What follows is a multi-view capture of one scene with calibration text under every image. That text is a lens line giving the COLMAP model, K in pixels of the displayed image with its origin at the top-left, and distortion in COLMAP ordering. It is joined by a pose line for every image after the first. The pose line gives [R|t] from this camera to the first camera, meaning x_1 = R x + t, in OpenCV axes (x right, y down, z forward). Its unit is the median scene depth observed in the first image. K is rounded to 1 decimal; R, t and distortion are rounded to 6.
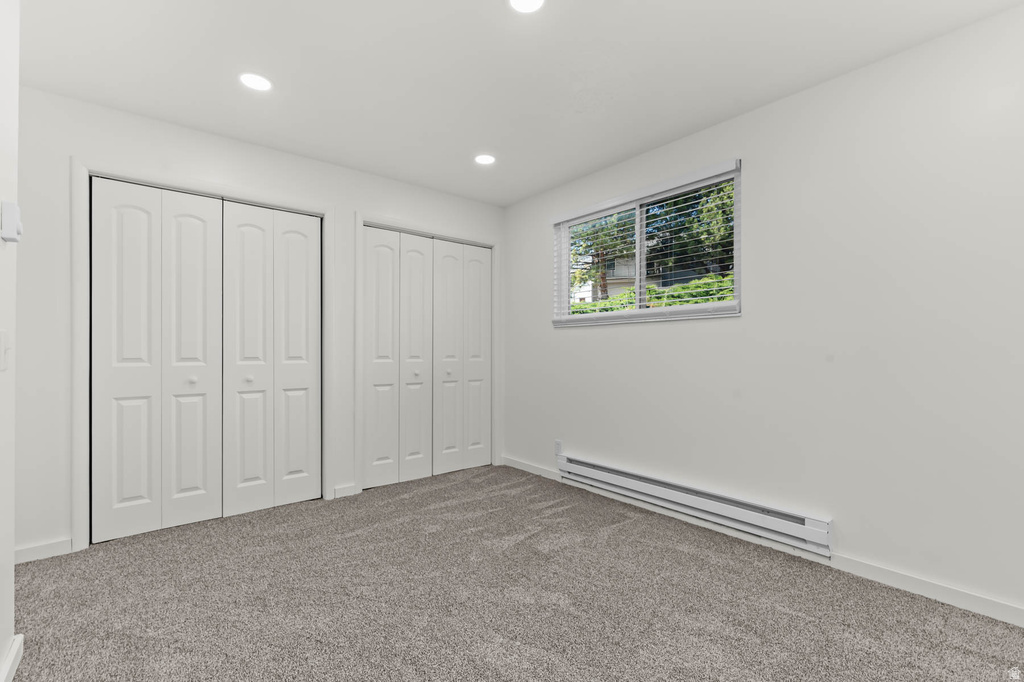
lens RADIAL K [[442.0, 0, 516.0], [0, 442.0, 346.4], [0, 0, 1]] dist [0.004281, 0.000067]
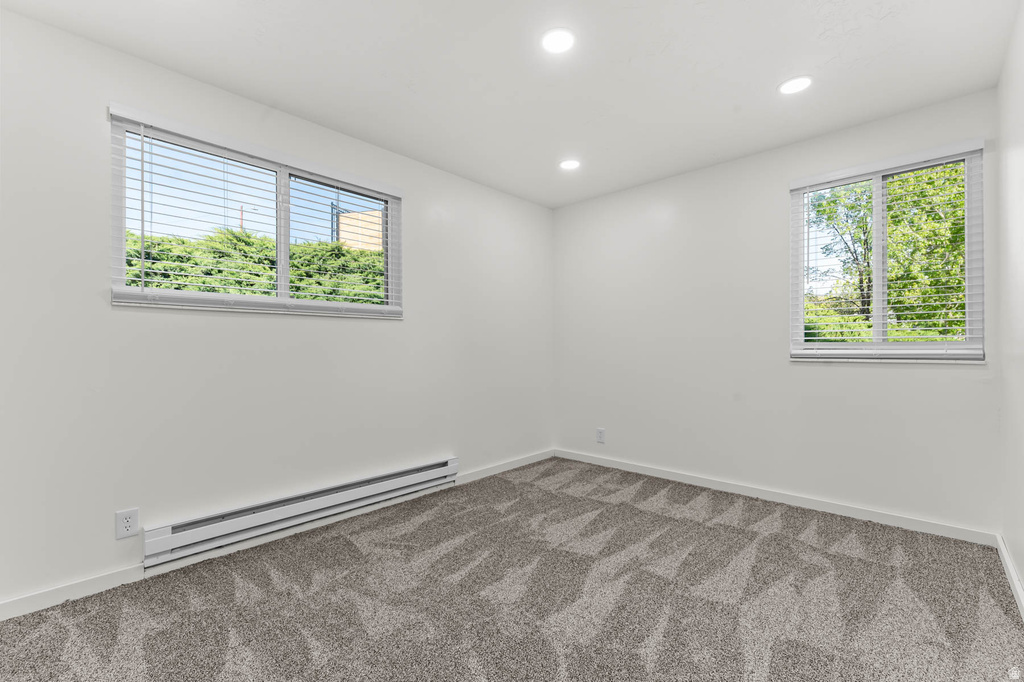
lens RADIAL K [[442.0, 0, 518.0], [0, 442.0, 346.0], [0, 0, 1]] dist [0.004281, 0.000067]
pose [[-0.122175, -0.001435, 0.992508, -0.676322], [-0.011188, 0.999937, 0.000068, 0.000679], [-0.992446, -0.011096, -0.122183, 0.762542]]
